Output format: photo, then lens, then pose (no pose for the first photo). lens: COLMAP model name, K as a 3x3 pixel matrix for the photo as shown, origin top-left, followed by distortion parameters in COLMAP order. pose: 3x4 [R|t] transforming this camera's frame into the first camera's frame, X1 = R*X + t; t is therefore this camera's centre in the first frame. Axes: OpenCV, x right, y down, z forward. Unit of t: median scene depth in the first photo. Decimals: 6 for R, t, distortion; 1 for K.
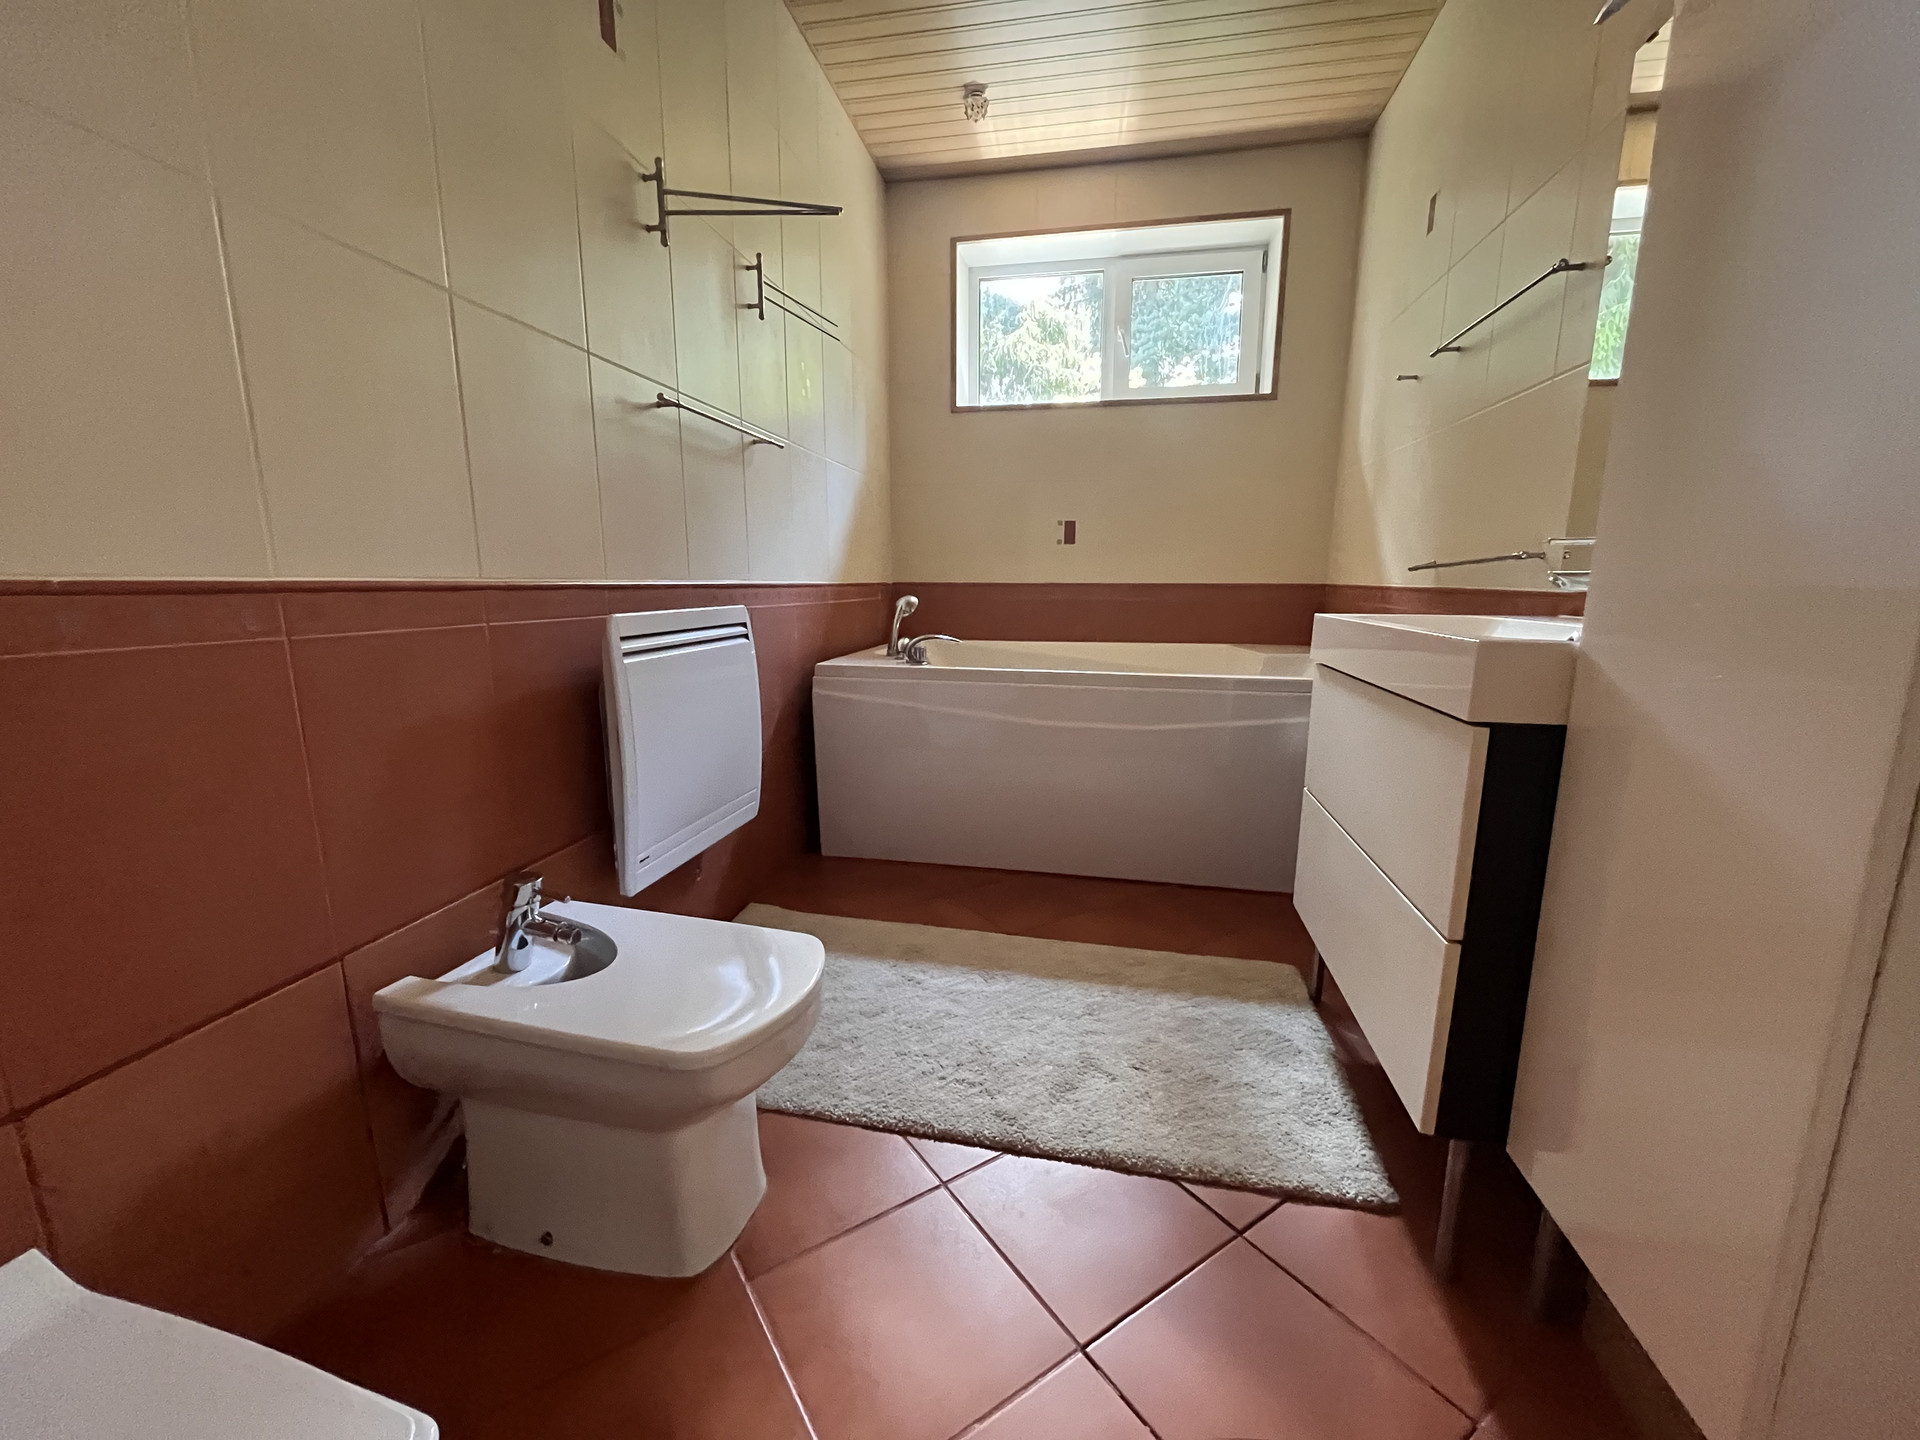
lens RADIAL K [[777.2, 0, 953.7], [0, 777.2, 722.9], [0, 0, 1]] dist [-0.001944, -0.000345]
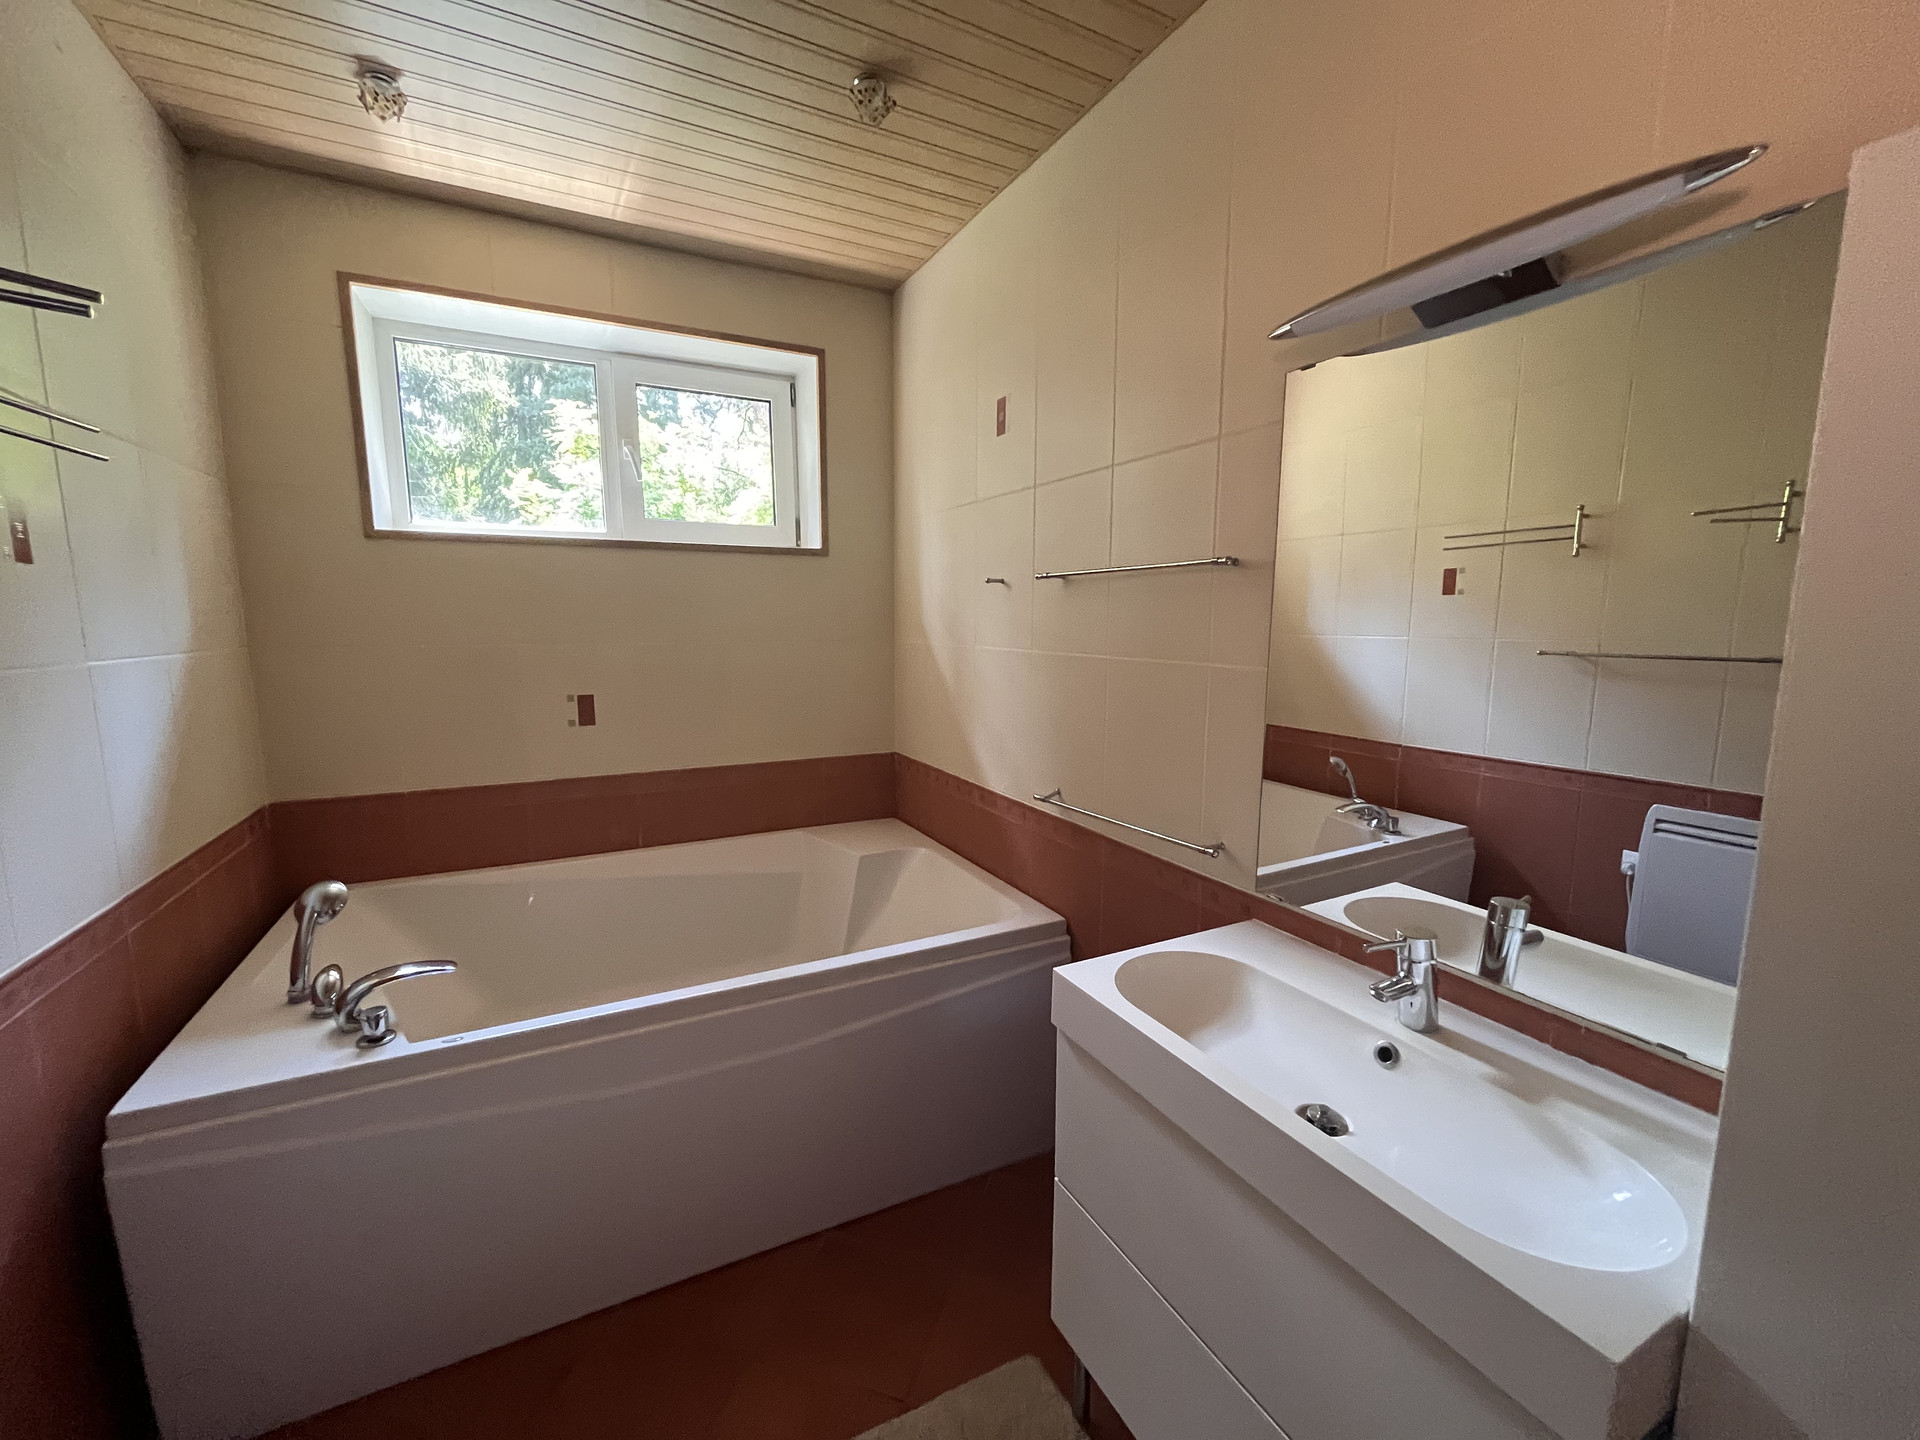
lens RADIAL K [[777.2, 0, 959.5], [0, 777.2, 723.5], [0, 0, 1]] dist [-0.001944, -0.000345]
pose [[0.778432, -0.086948, 0.621679, -0.037451], [0.115420, 0.993301, -0.005599, -0.212947], [-0.617027, 0.076112, 0.783252, 0.236800]]
